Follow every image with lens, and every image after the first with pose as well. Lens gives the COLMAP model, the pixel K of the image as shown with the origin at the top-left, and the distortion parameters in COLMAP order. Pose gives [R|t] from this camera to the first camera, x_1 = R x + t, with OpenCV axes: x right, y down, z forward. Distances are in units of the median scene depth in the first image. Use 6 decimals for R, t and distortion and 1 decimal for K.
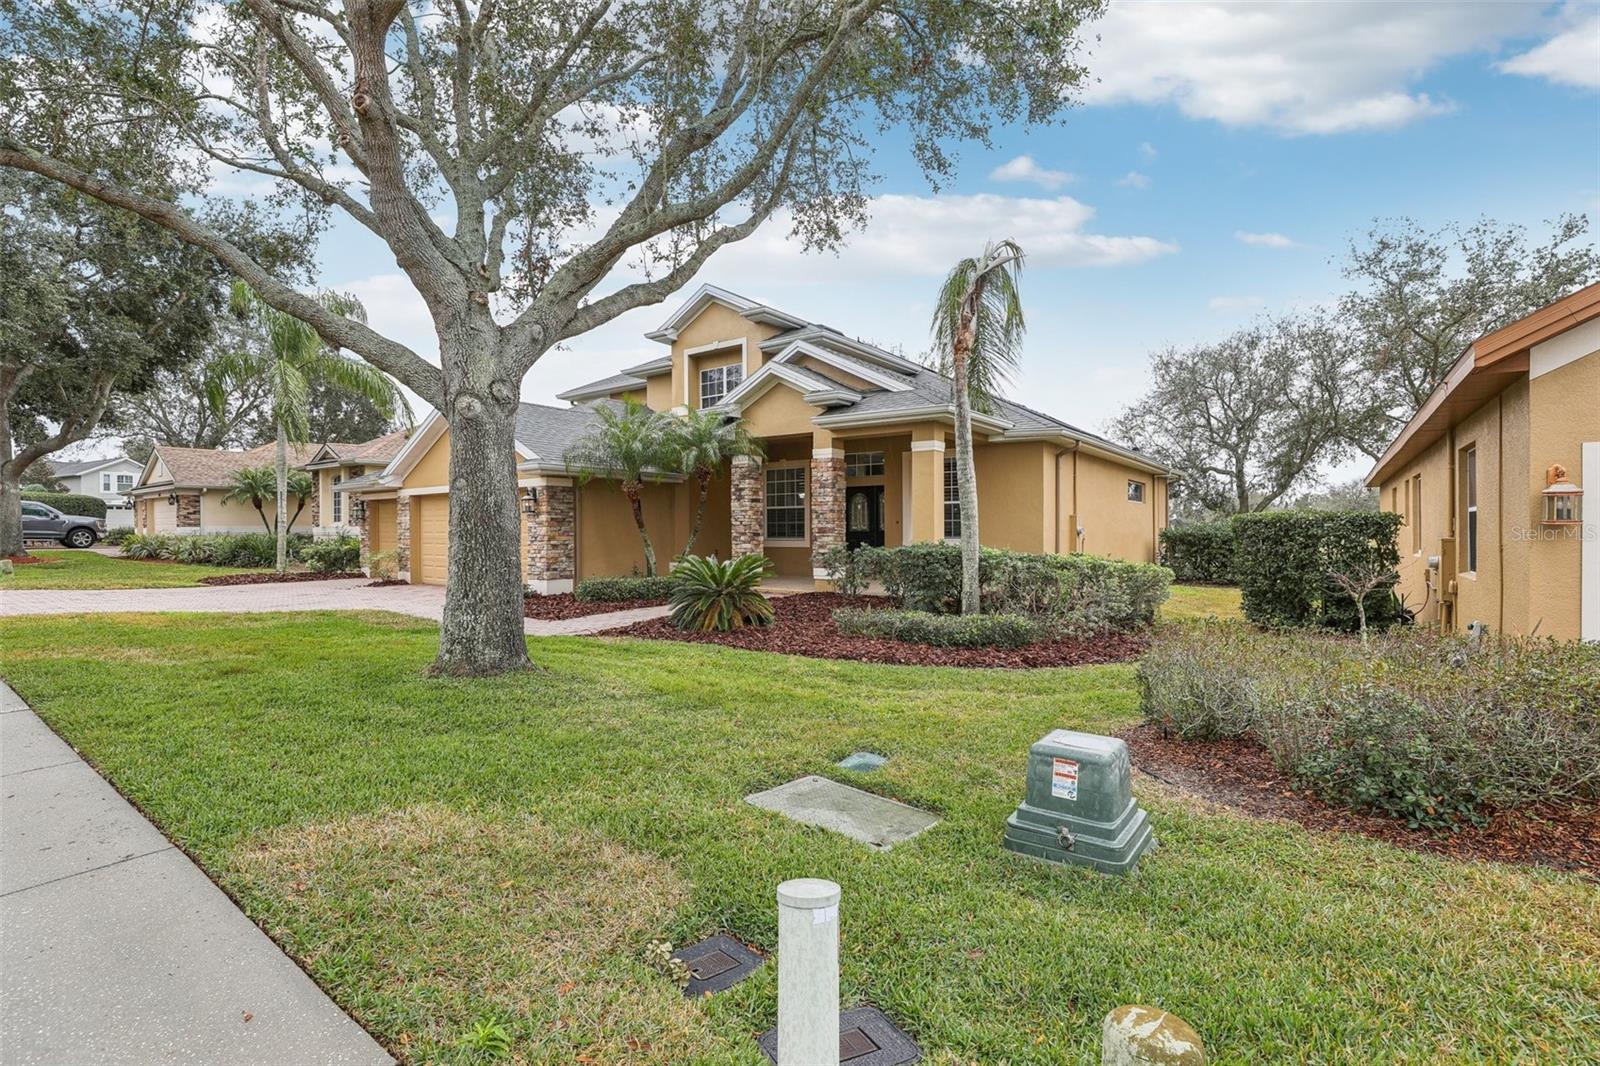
lens RADIAL K [[728.8, 0, 797.1], [0, 728.8, 531.5], [0, 0, 1]] dist [-0.018312, -0.000317]
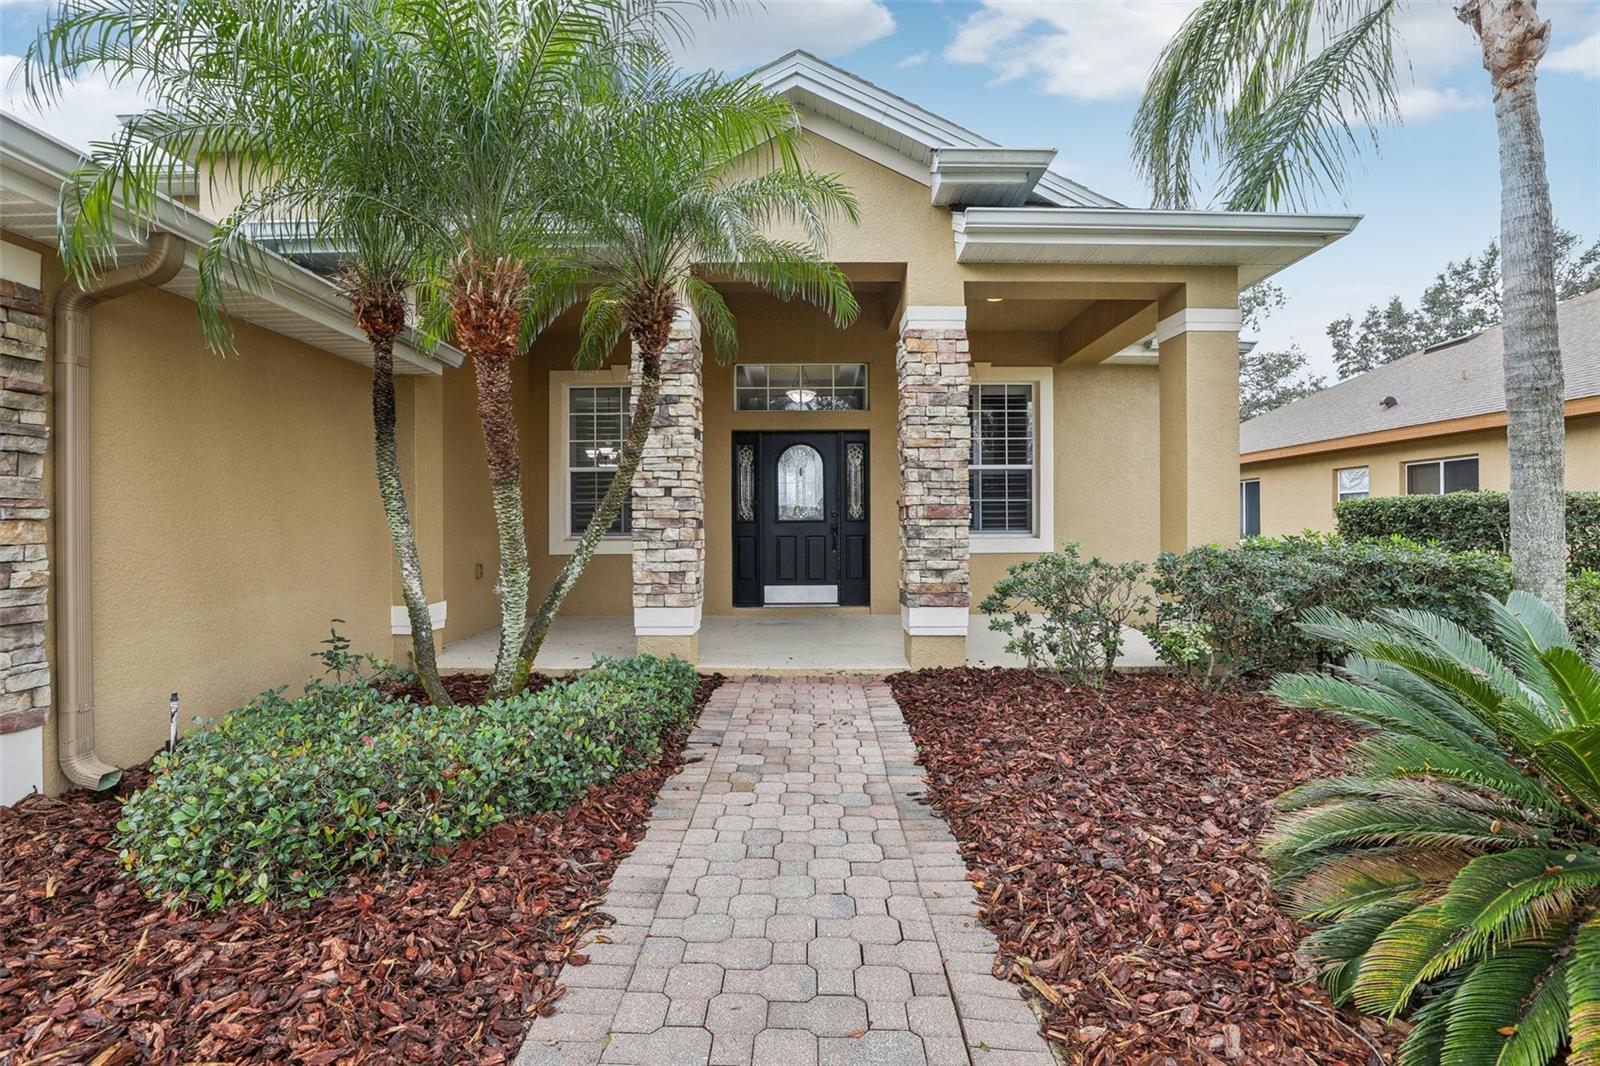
lens RADIAL K [[728.8, 0, 806.2], [0, 728.8, 531.0], [0, 0, 1]] dist [-0.018312, -0.000317]
pose [[0.803824, -0.001646, 0.594865, -0.256514], [0.003183, 0.999994, -0.001535, 0.009362], [-0.594859, 0.003127, 0.803824, 0.712855]]
